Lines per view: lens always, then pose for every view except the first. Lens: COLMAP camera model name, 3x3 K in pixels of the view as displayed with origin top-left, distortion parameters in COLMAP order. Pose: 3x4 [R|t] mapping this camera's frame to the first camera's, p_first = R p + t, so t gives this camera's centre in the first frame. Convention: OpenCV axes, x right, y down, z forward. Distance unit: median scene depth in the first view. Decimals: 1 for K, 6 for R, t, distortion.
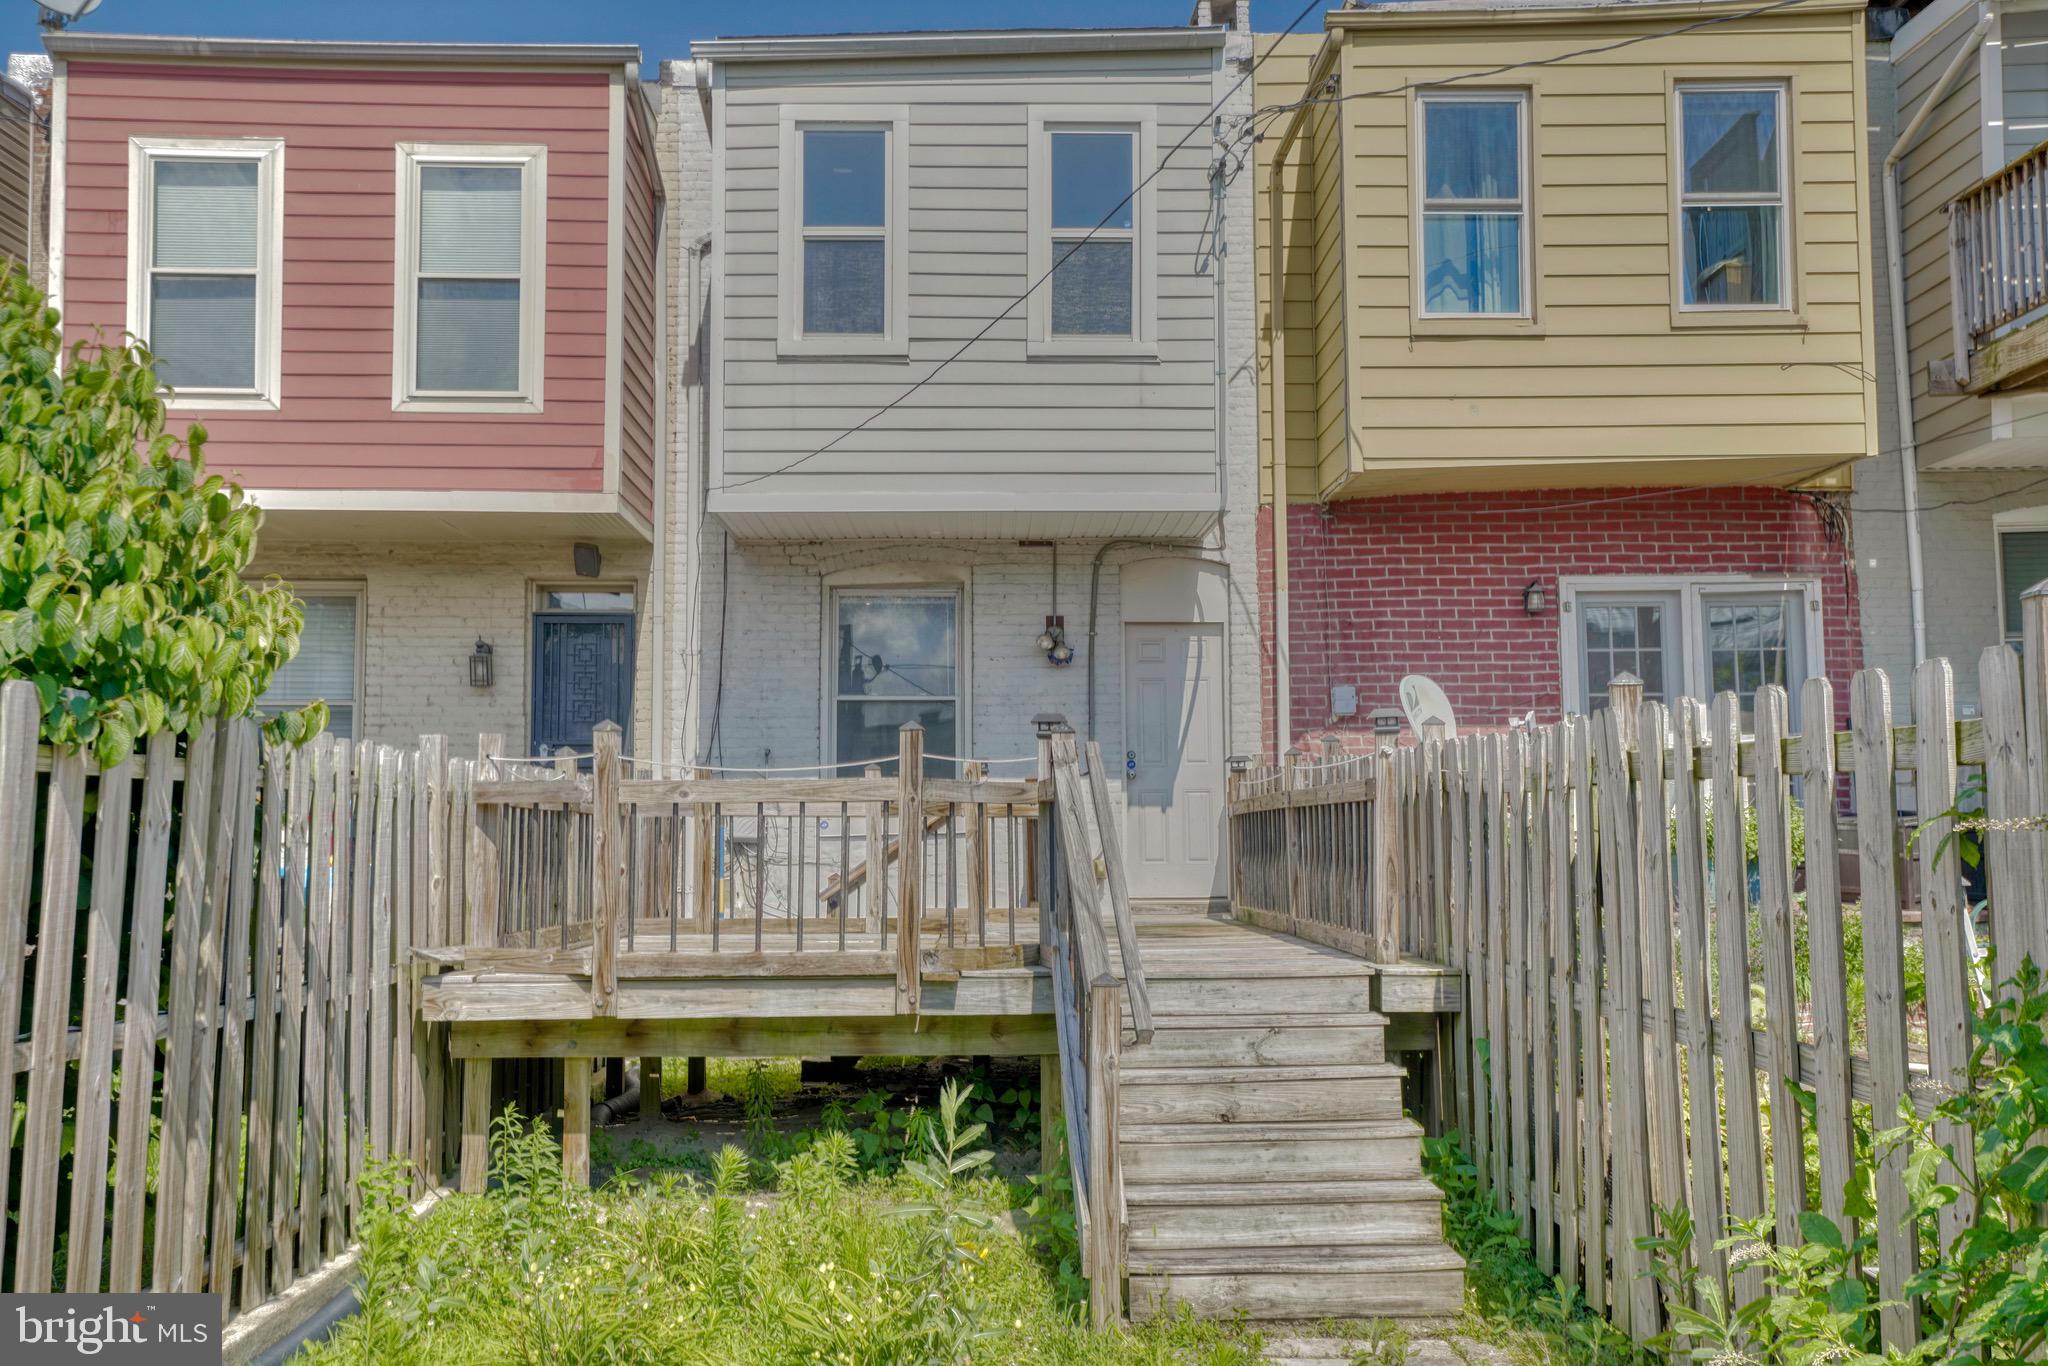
lens RADIAL K [[1943.1, 0, 1000.1], [0, 1943.1, 681.5], [0, 0, 1]] dist [0.067088, 0.017495]
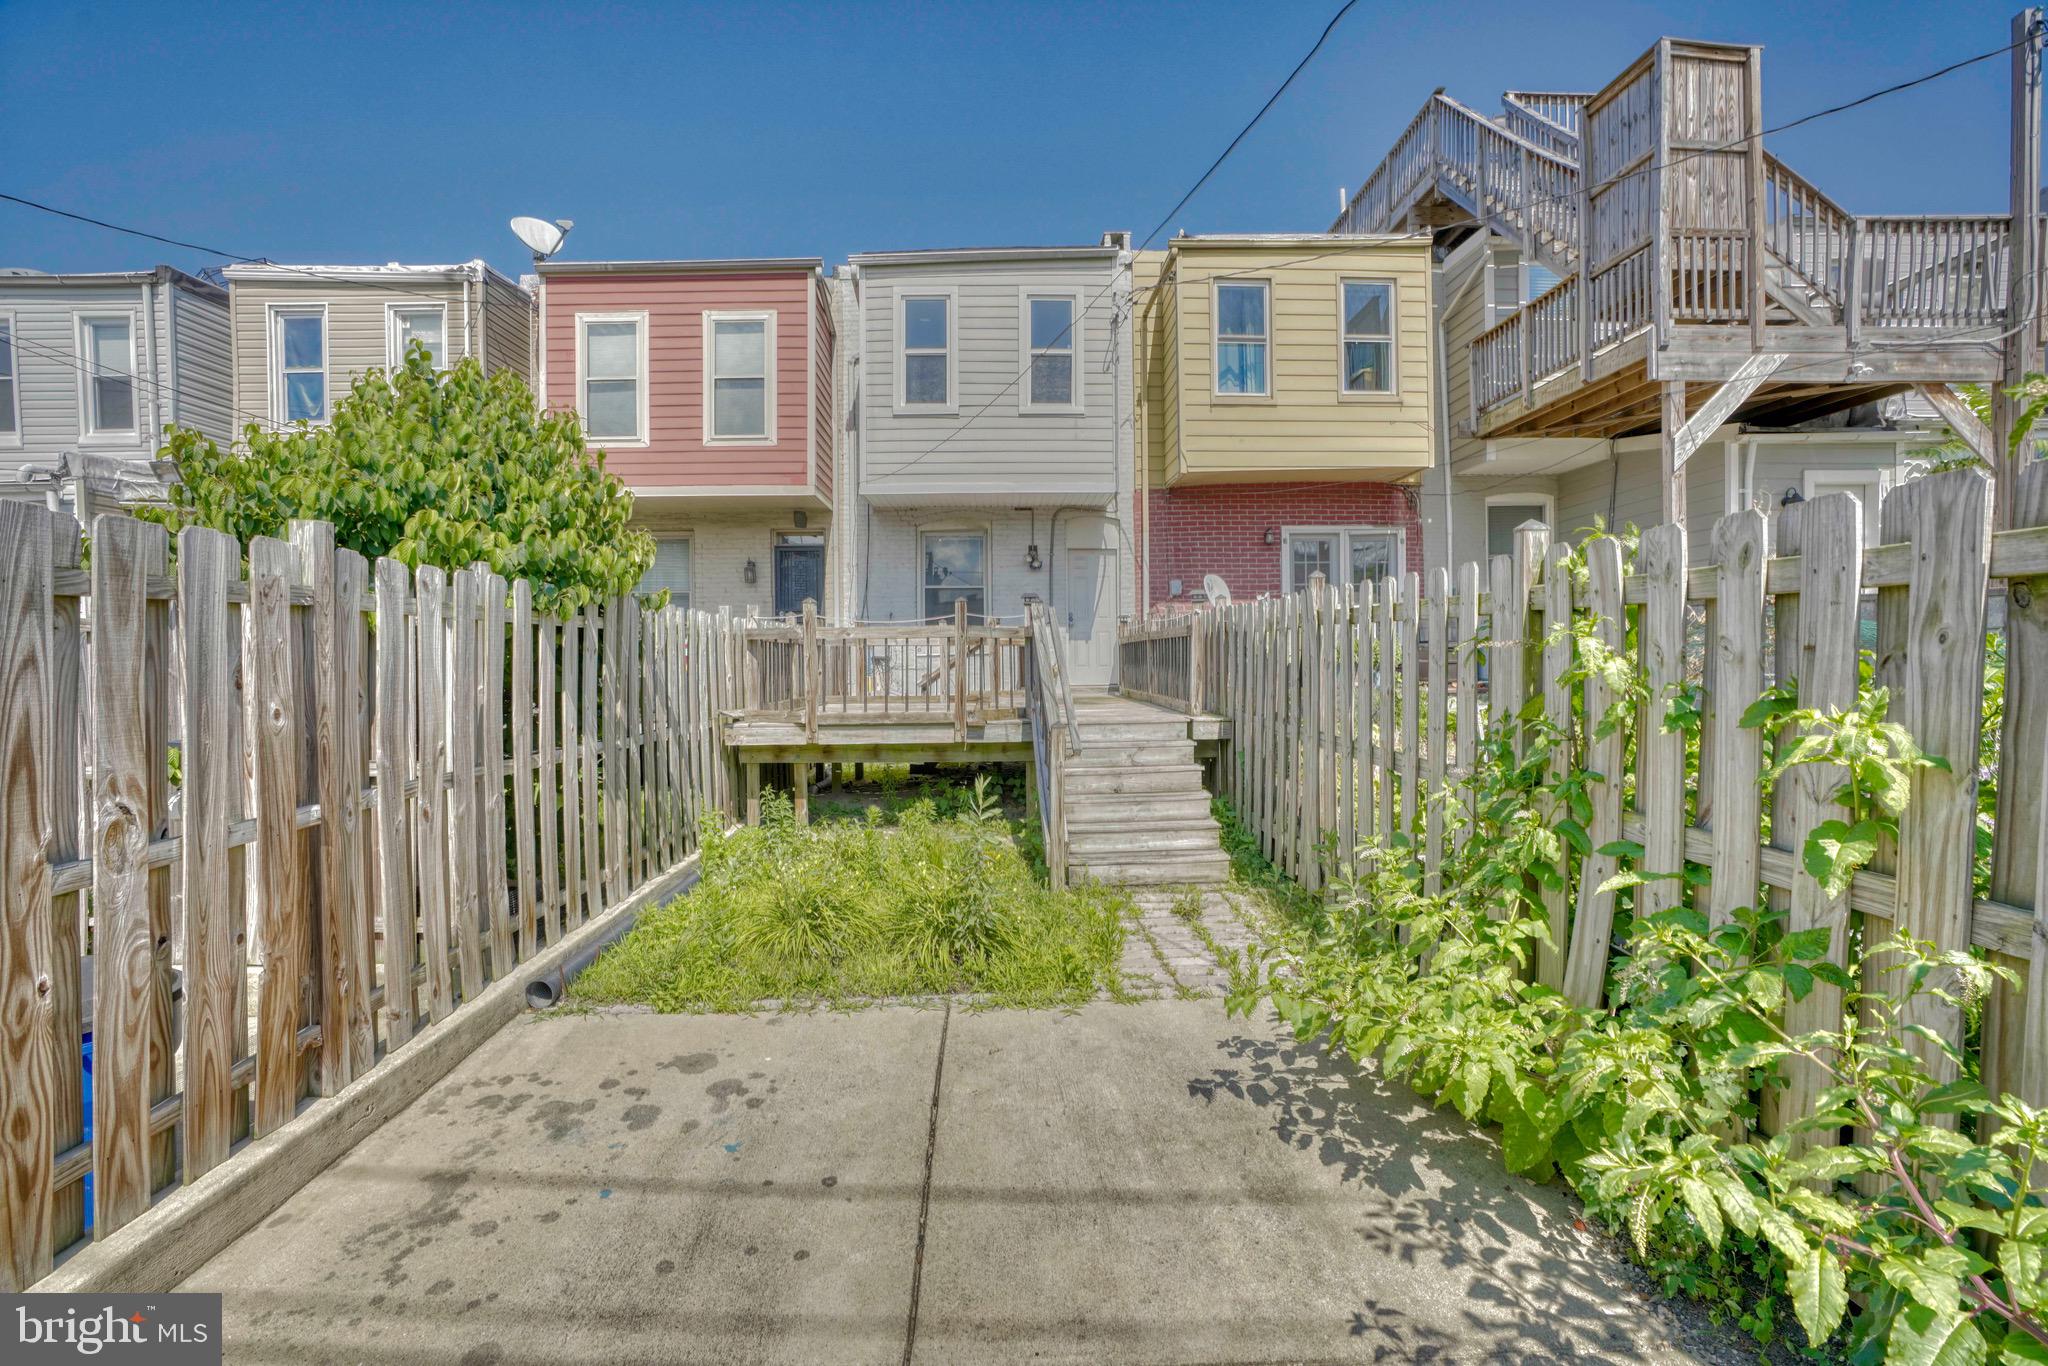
lens RADIAL K [[946.6, 0, 1008.4], [0, 946.6, 690.9], [0, 0, 1]] dist [-0.072081, 0.029151]
pose [[0.999988, -0.004669, 0.001374, 0.000808], [0.004479, 0.993265, 0.115779, 0.002147], [-0.001905, -0.115772, 0.993274, 0.014806]]
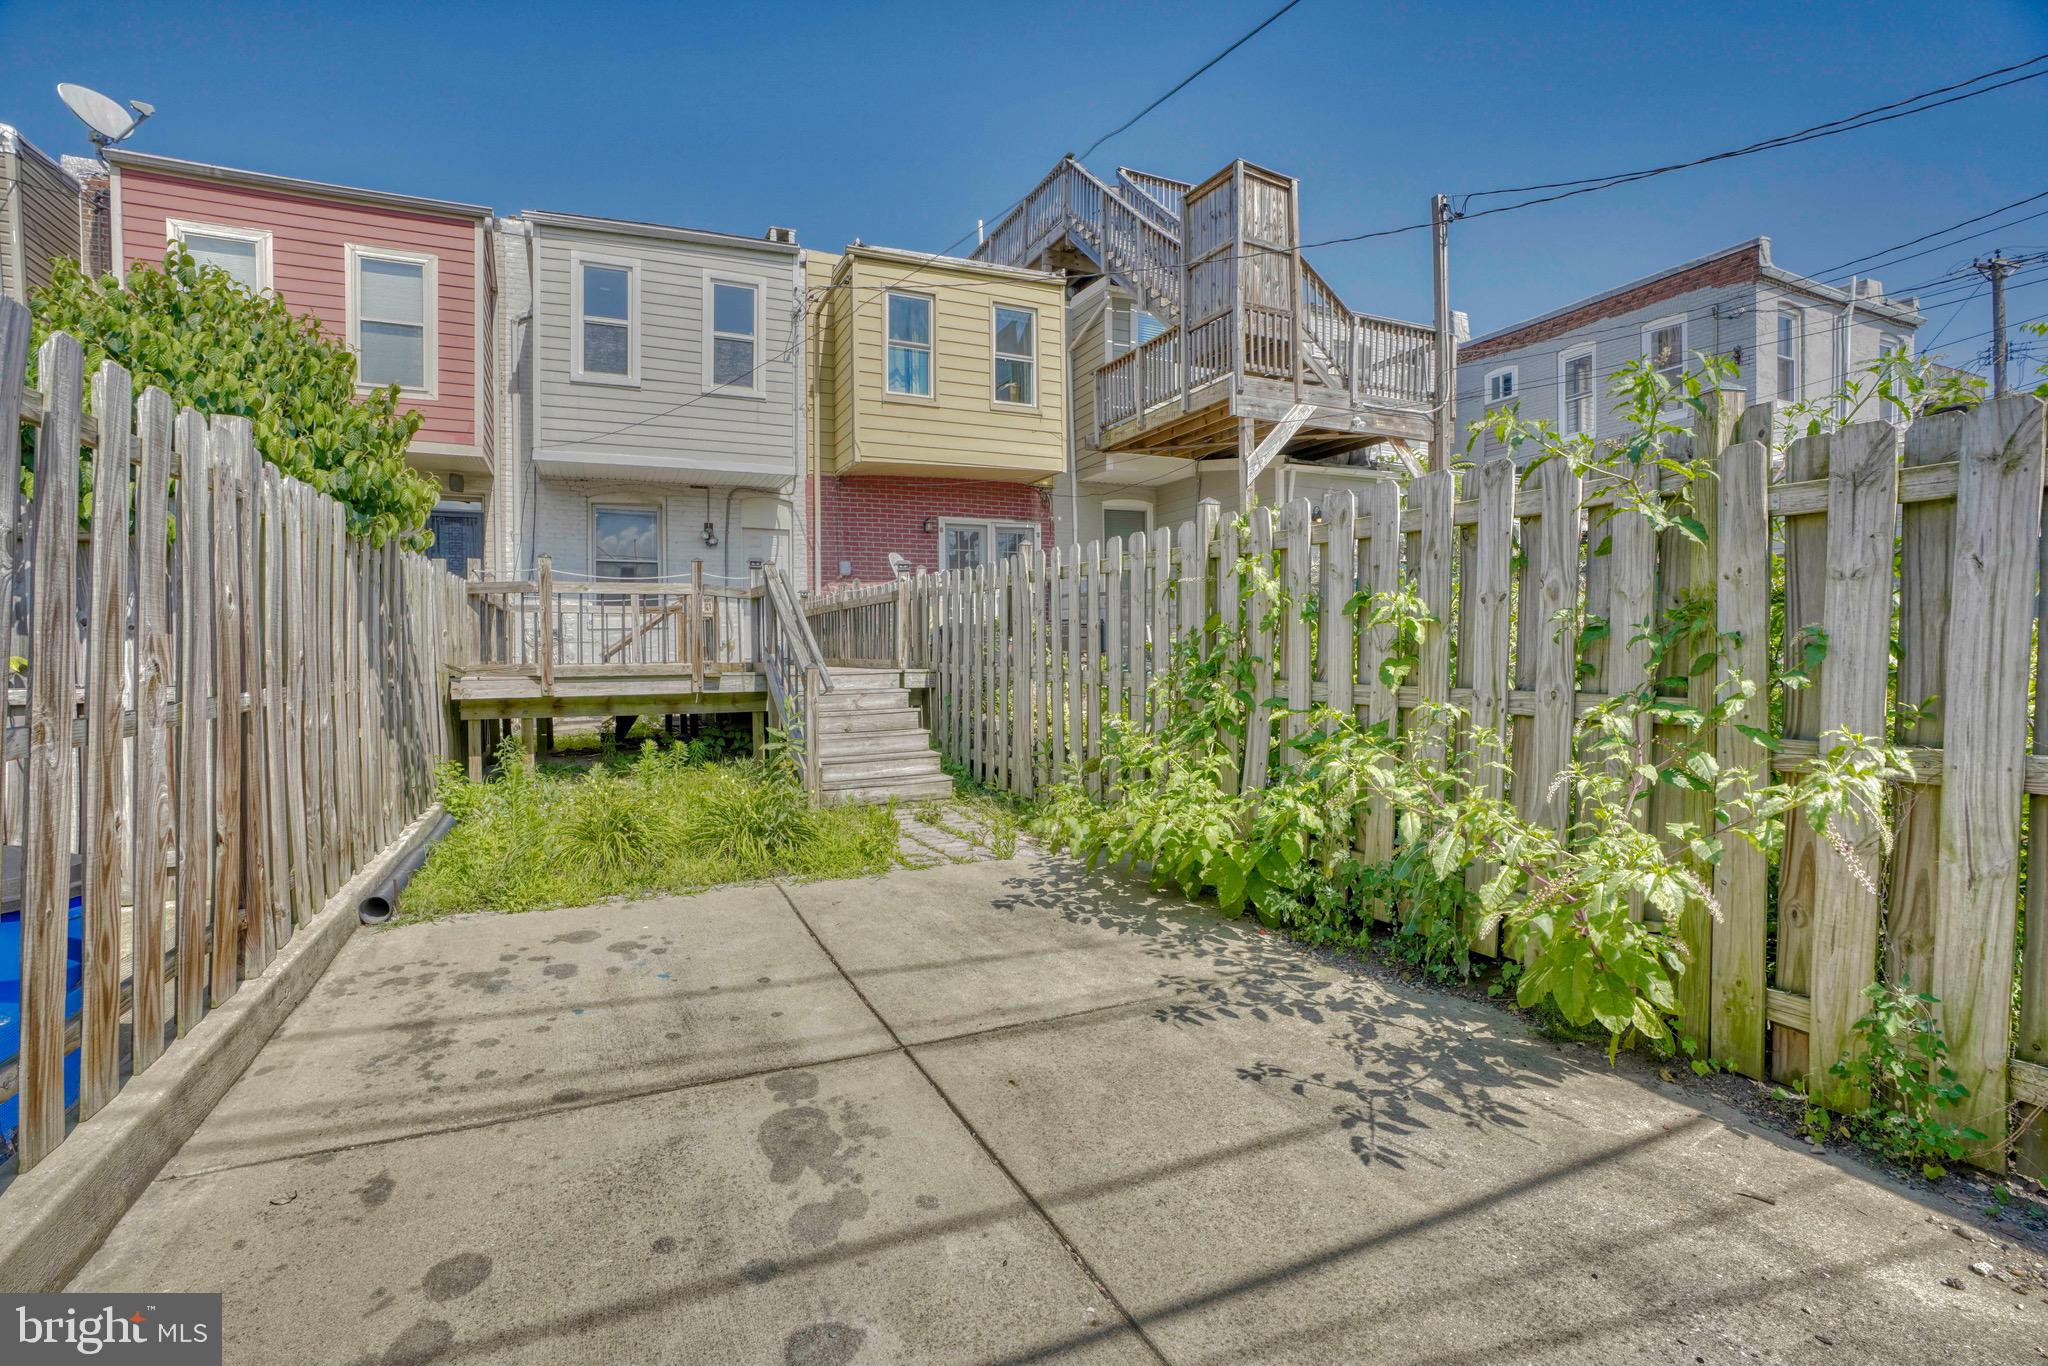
lens RADIAL K [[946.6, 0, 1008.4], [0, 946.6, 690.9], [0, 0, 1]] dist [-0.072081, 0.029151]
pose [[0.916557, -0.017209, 0.399533, -0.089221], [-0.030289, 0.993216, 0.112266, 0.024220], [-0.398755, -0.114999, 0.909819, -0.057602]]
